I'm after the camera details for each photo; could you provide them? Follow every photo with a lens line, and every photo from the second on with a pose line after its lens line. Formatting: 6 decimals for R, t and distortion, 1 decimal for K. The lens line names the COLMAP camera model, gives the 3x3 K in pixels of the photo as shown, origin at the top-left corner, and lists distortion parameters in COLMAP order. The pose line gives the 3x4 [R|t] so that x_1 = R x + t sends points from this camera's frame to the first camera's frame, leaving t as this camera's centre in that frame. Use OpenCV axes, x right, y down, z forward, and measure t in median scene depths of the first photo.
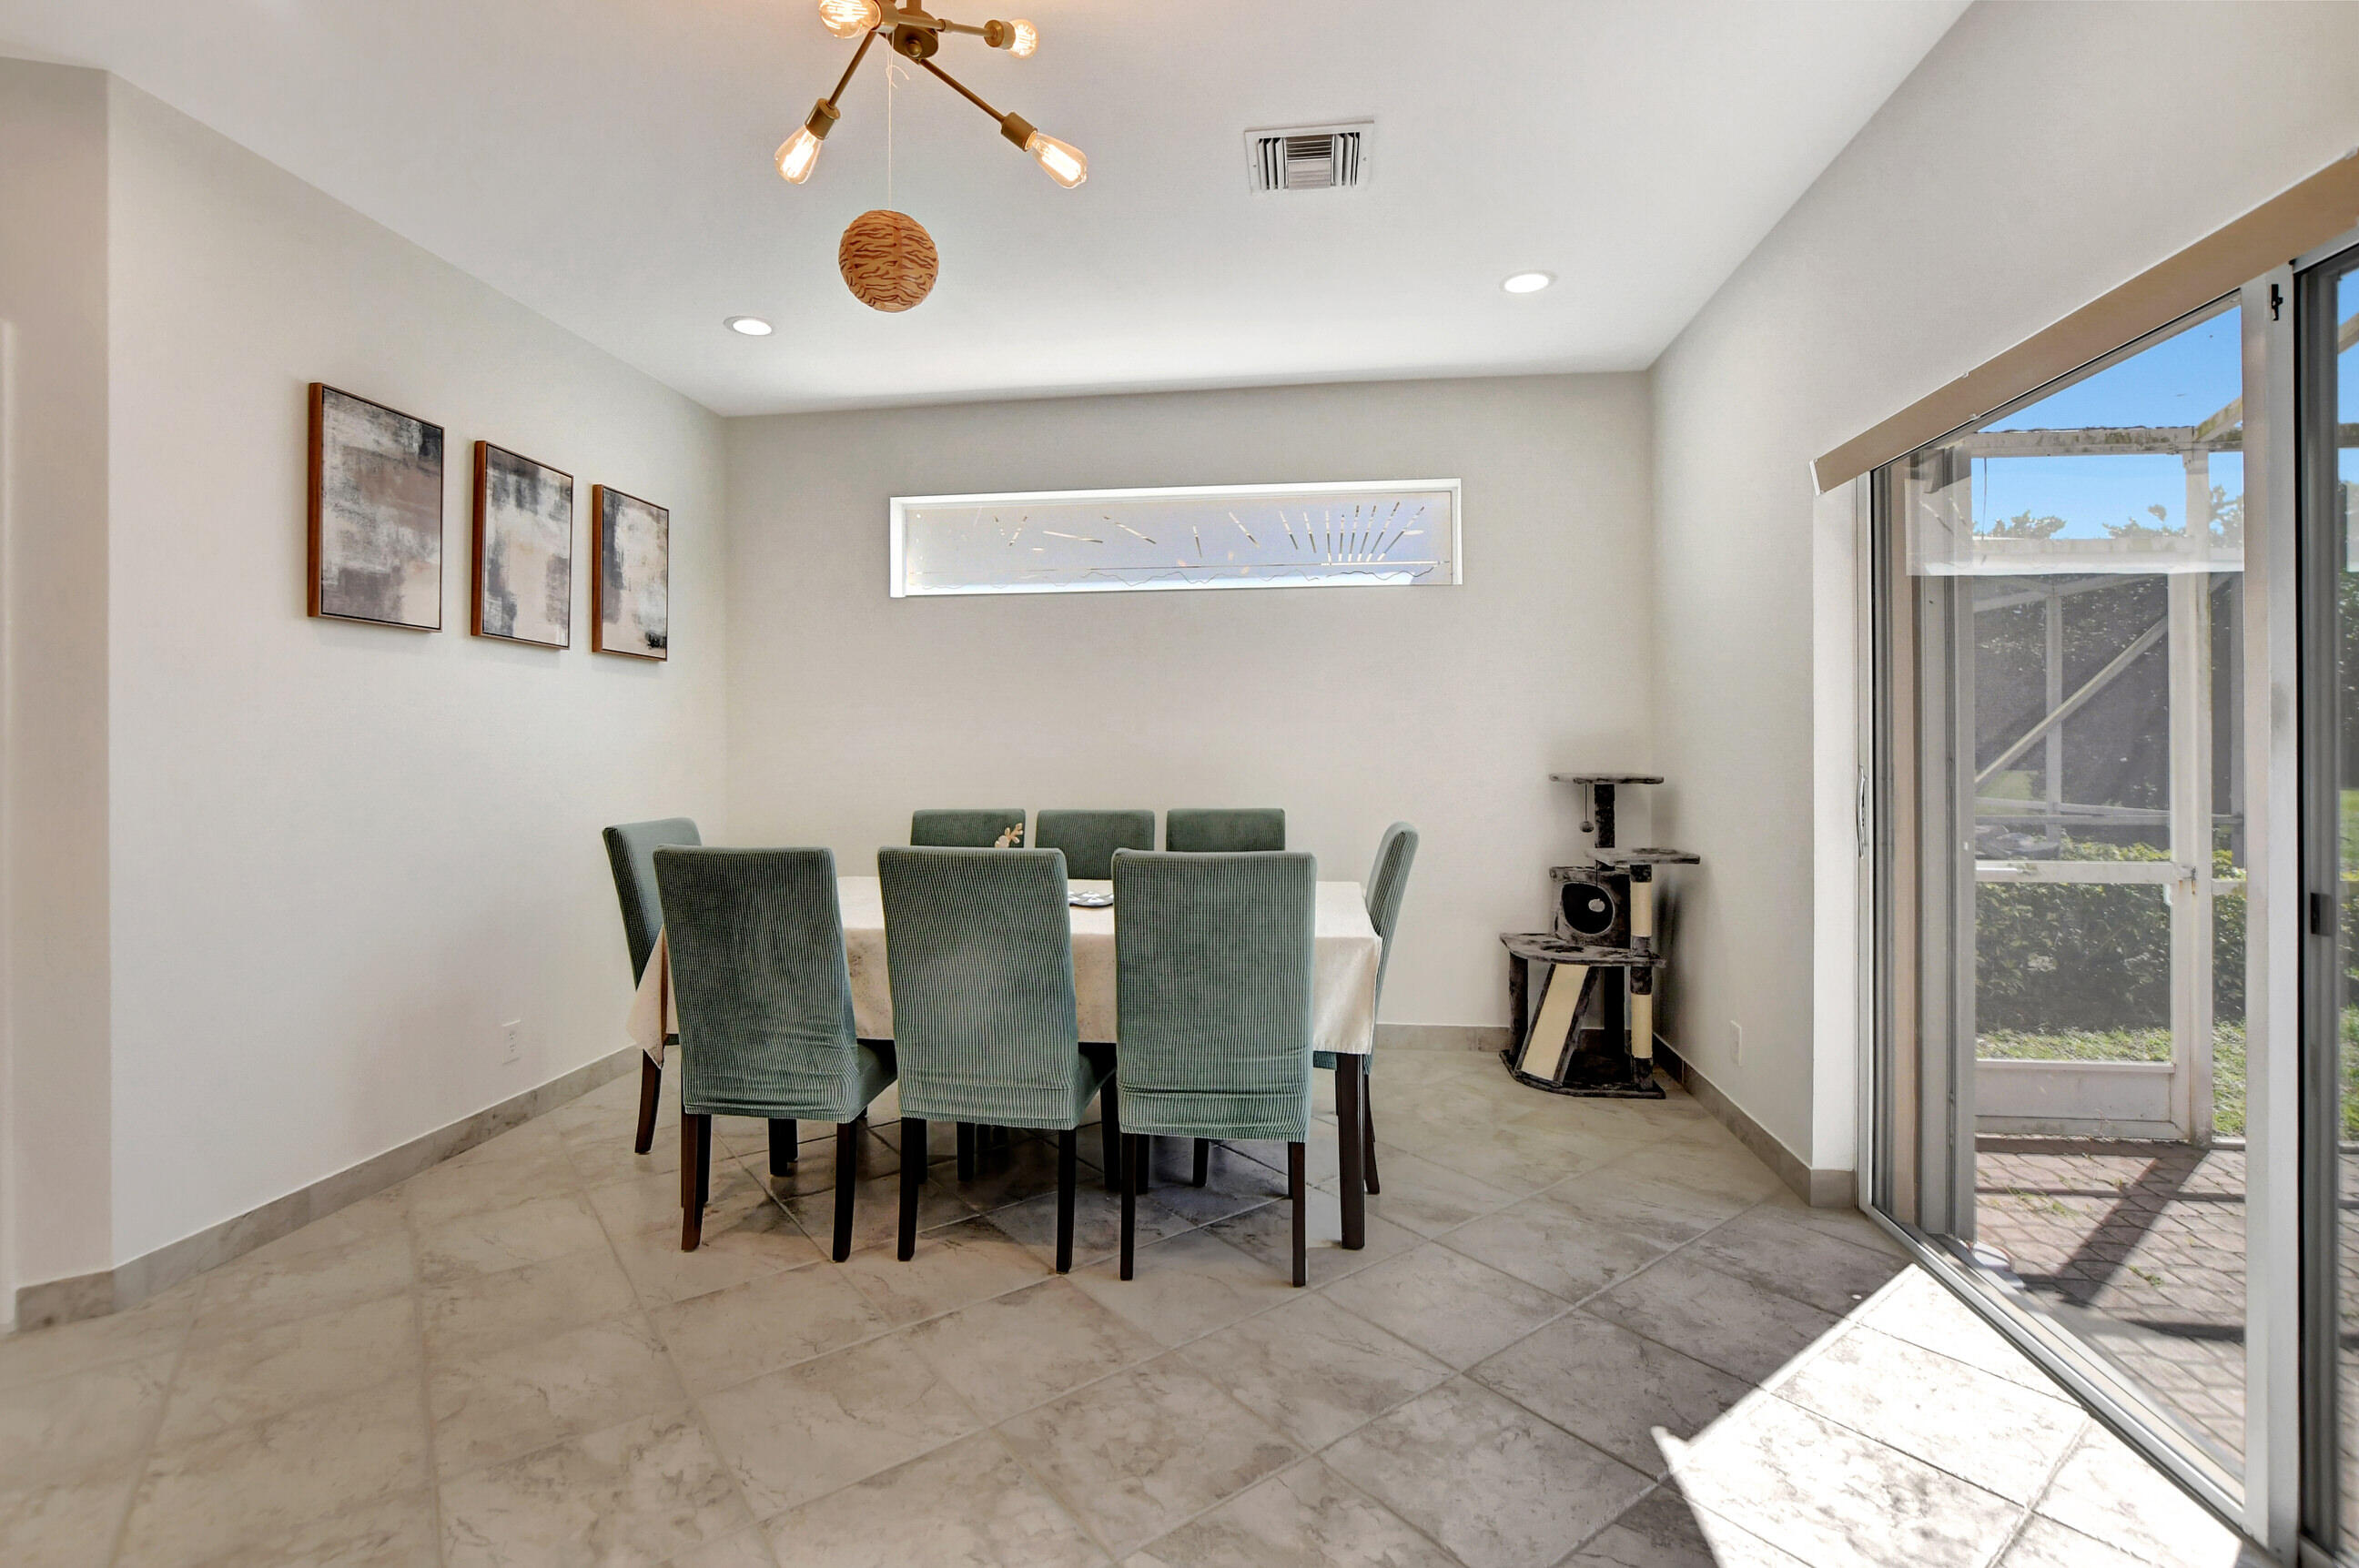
lens RADIAL K [[1072.5, 0, 1179.4], [0, 1072.5, 739.1], [0, 0, 1]] dist [-0.005292, -0.001183]
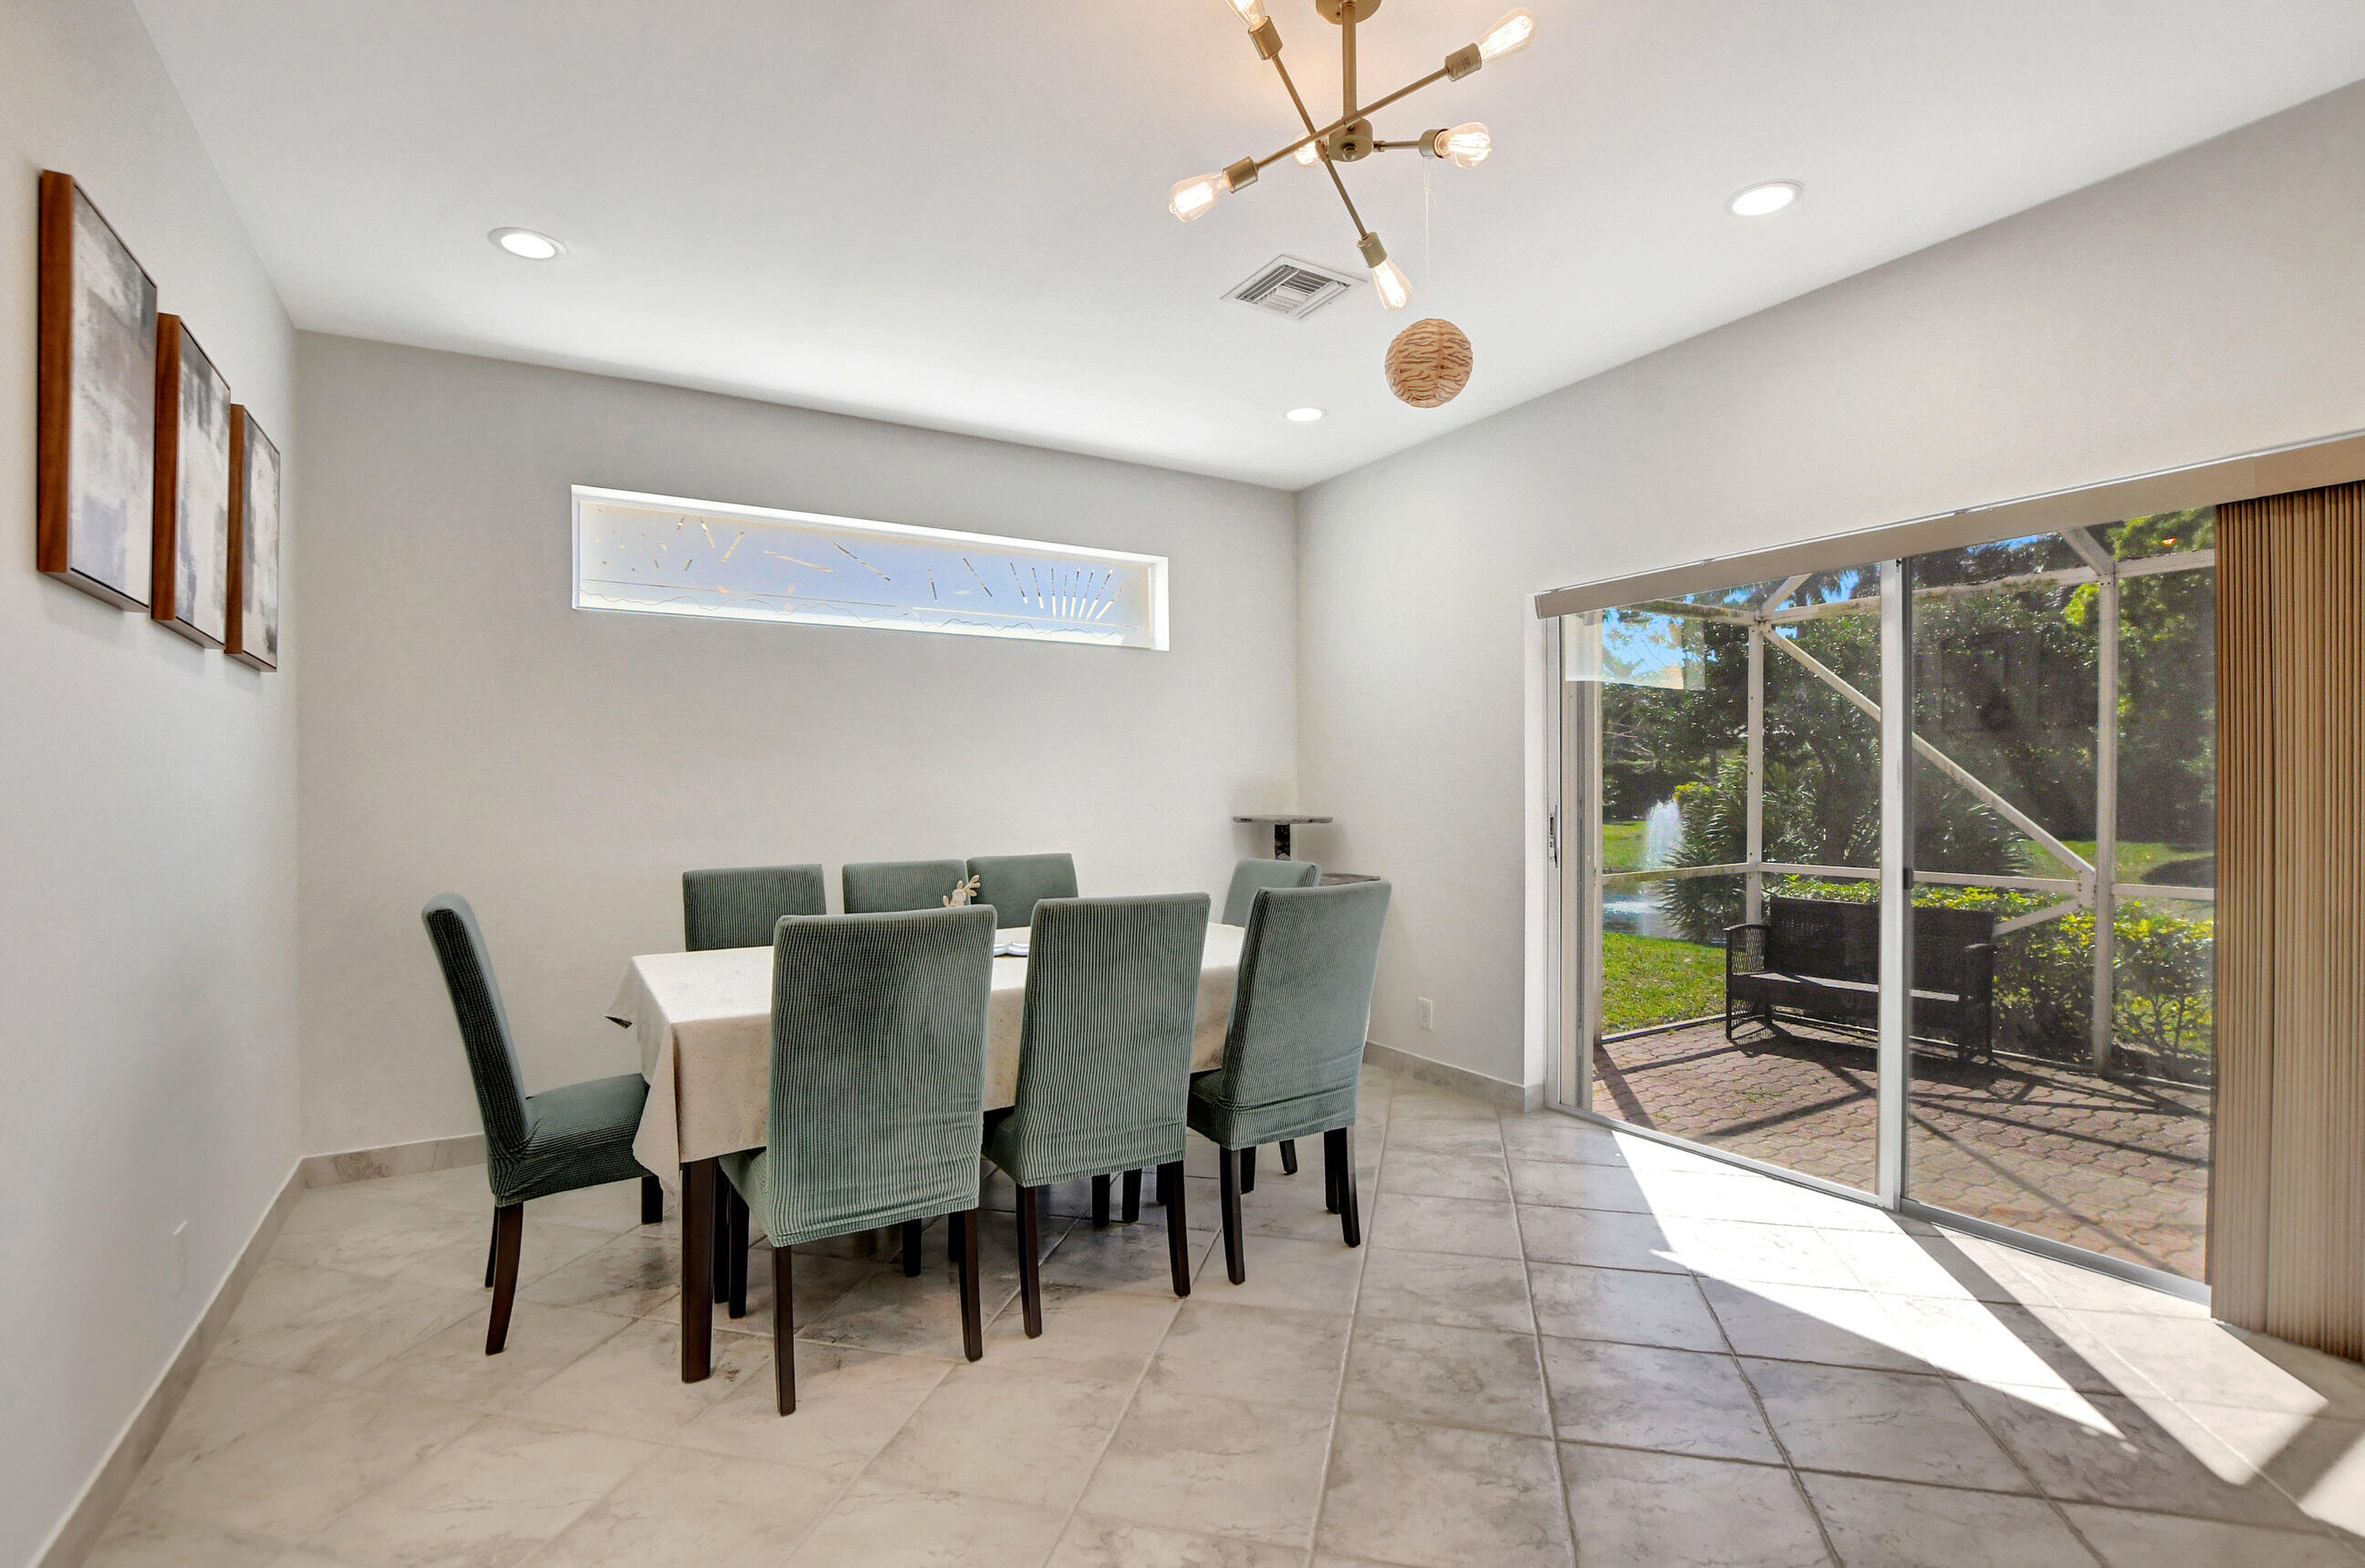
lens RADIAL K [[1069.1, 0, 1182.5], [0, 1069.1, 784.0], [0, 0, 1]] dist [-0.016123, 0.000145]
pose [[0.785555, 0.004325, 0.618777, -0.575613], [-0.001016, 0.999983, -0.005700, 0.003077], [-0.618792, 0.003849, 0.785546, 0.140812]]
